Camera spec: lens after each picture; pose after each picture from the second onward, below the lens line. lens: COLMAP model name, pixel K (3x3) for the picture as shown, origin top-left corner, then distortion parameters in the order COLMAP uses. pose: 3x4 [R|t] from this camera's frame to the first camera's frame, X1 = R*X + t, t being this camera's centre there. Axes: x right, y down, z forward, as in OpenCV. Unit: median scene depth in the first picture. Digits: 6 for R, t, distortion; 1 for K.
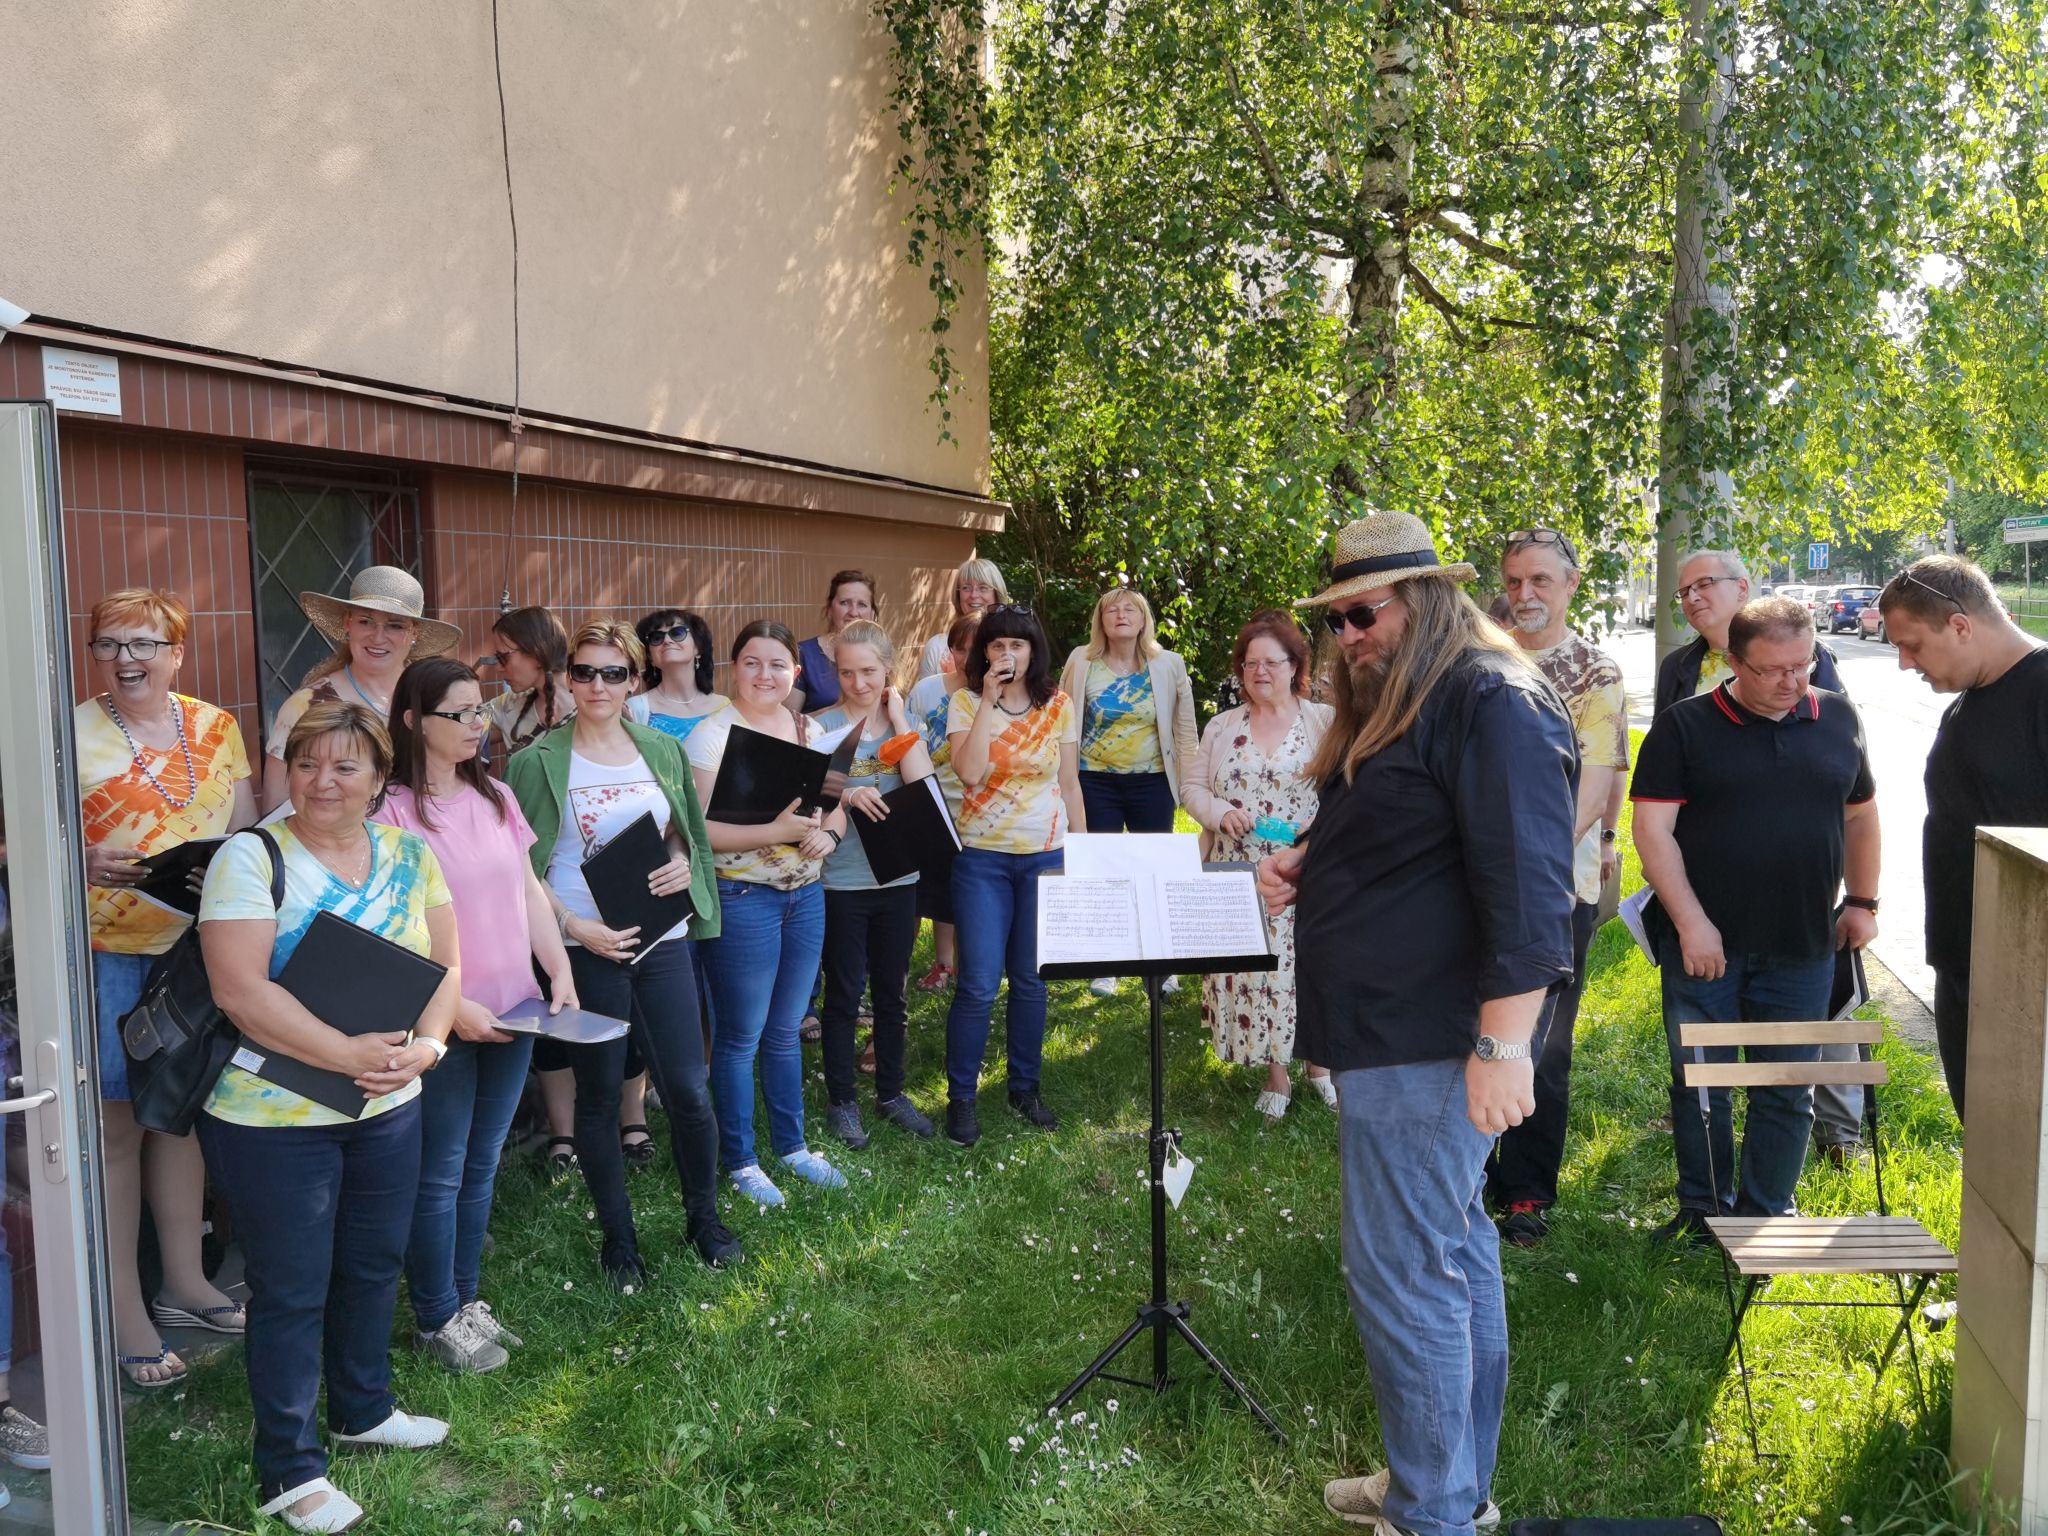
lens RADIAL K [[1675.9, 0, 1024.0], [0, 1675.9, 768.0], [0, 0, 1]] dist [0.008508, 0.000198]
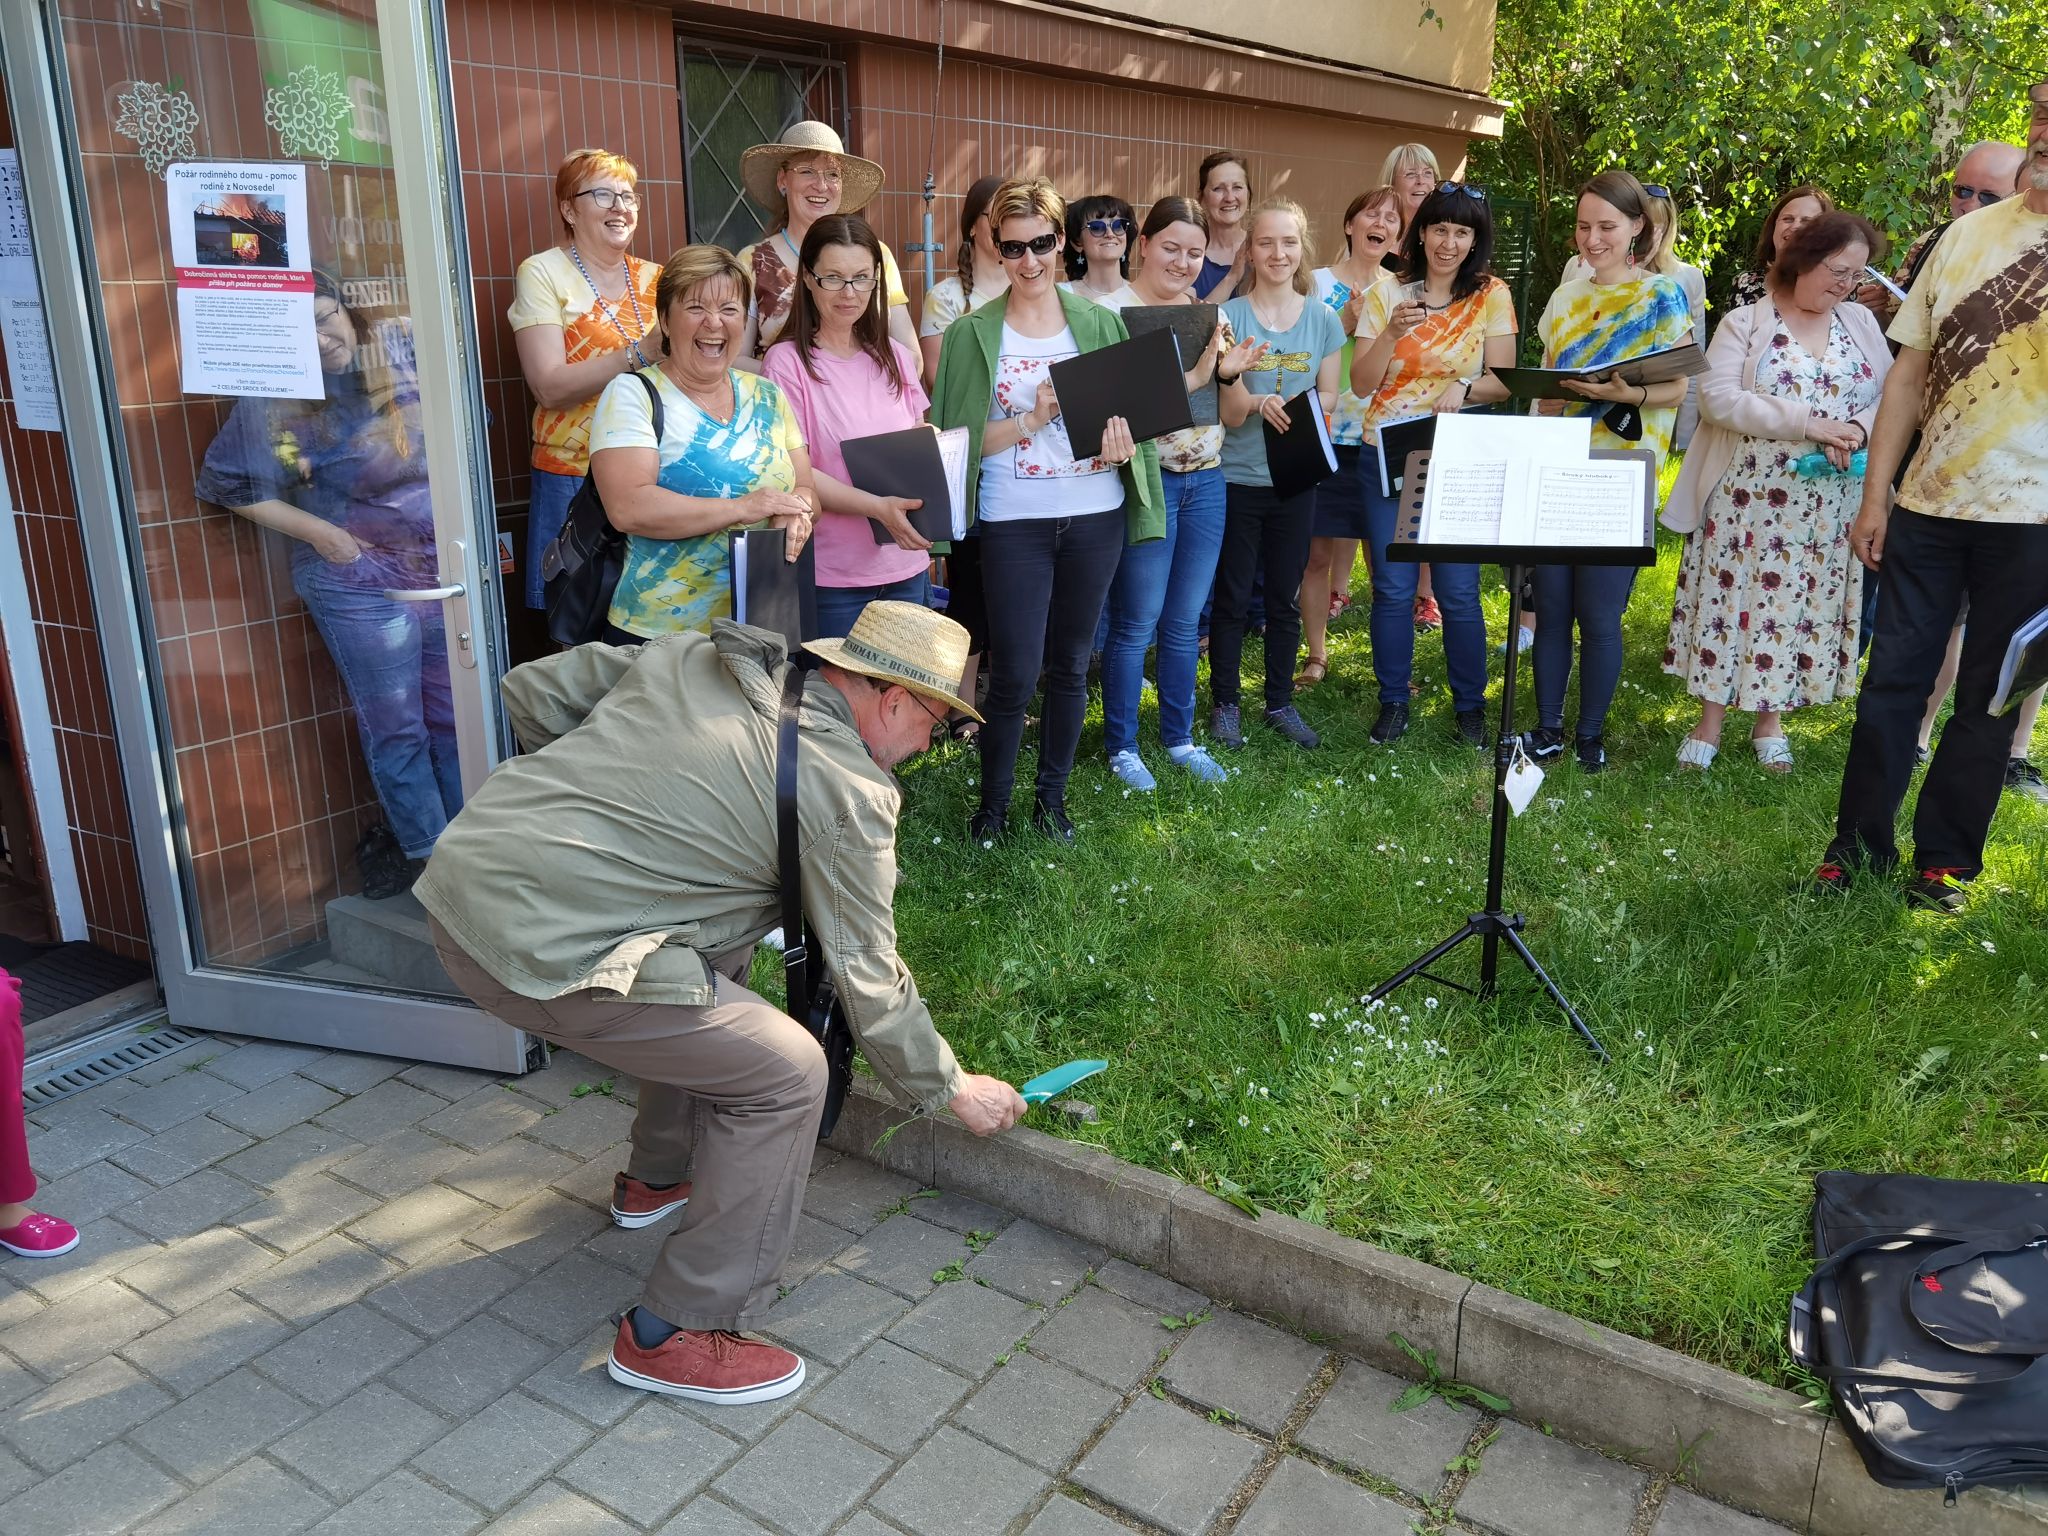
lens RADIAL K [[1649.7, 0, 1024.0], [0, 1649.7, 768.0], [0, 0, 1]] dist [0.034553, 0.005397]
pose [[0.950166, 0.098150, -0.295890, 0.093043], [-0.040104, 0.979742, 0.196210, 0.059036], [0.309154, -0.174565, 0.934853, 0.040556]]
